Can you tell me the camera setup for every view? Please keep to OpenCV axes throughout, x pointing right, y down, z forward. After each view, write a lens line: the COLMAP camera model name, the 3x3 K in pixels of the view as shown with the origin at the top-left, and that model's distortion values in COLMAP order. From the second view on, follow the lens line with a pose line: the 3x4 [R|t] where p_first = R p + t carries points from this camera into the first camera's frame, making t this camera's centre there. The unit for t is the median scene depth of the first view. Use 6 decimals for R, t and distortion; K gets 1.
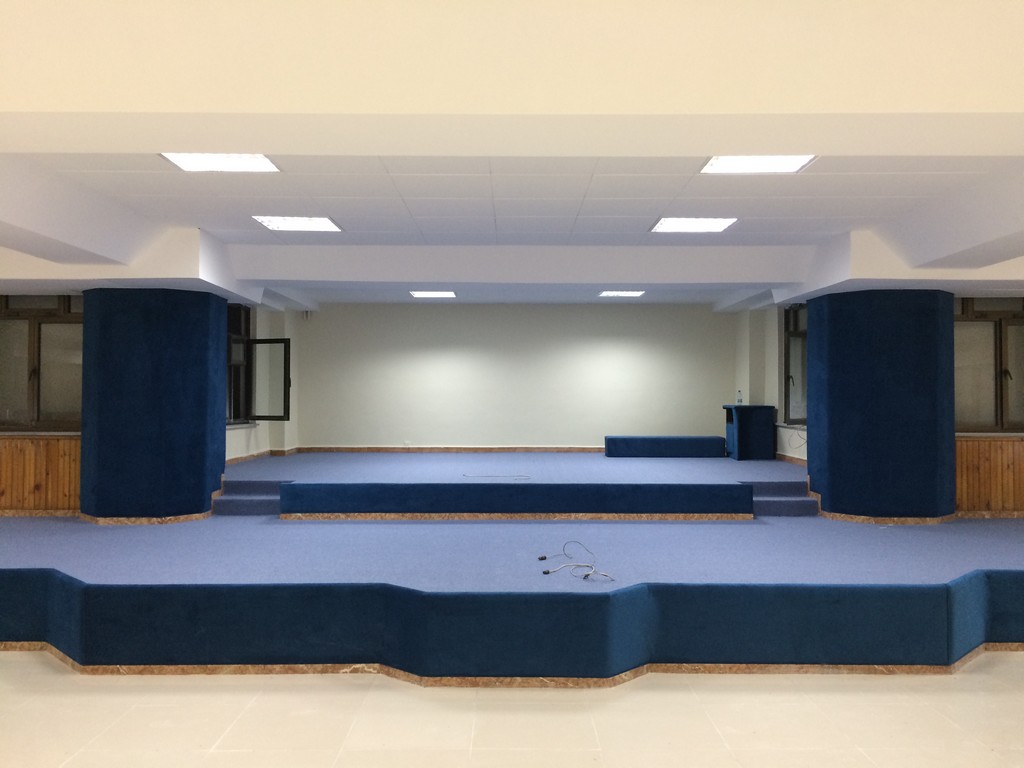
lens RADIAL K [[865.5, 0, 510.3], [0, 865.5, 386.3], [0, 0, 1]] dist [0.049130, -0.022380]
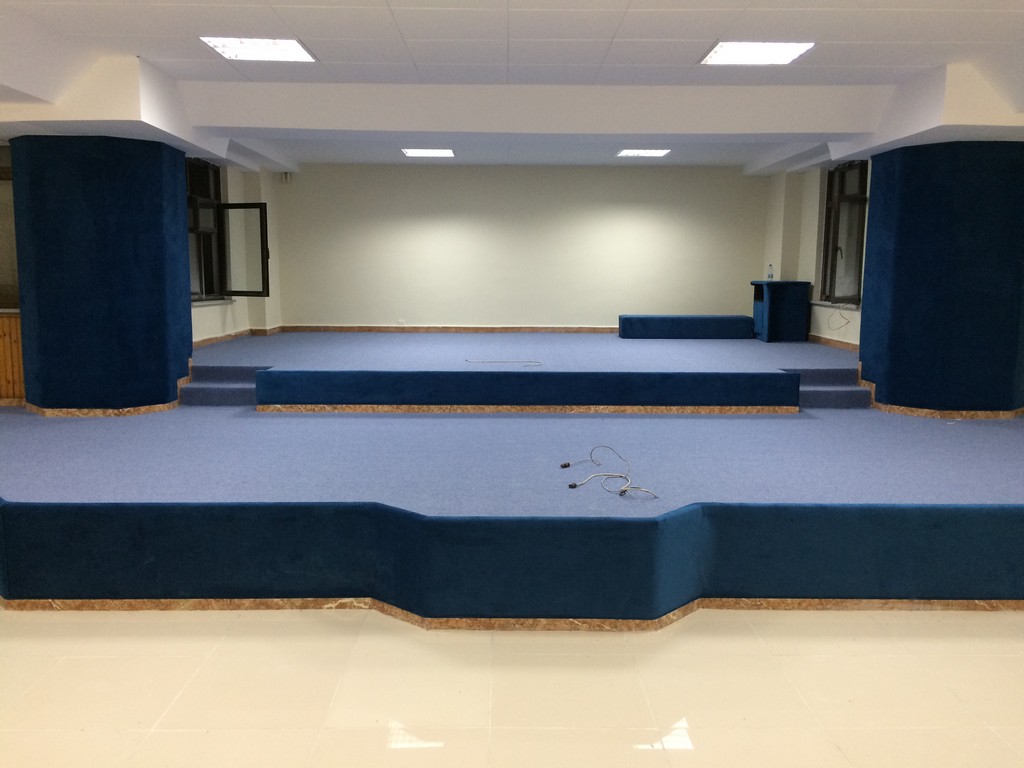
lens RADIAL K [[865.5, 0, 511.7], [0, 865.5, 383.6], [0, 0, 1]] dist [0.049130, -0.022380]
pose [[0.999960, 0.002510, 0.008552, -0.016687], [-0.003686, 0.990101, 0.140308, 0.002409], [-0.008115, -0.140334, 0.990071, 0.140310]]
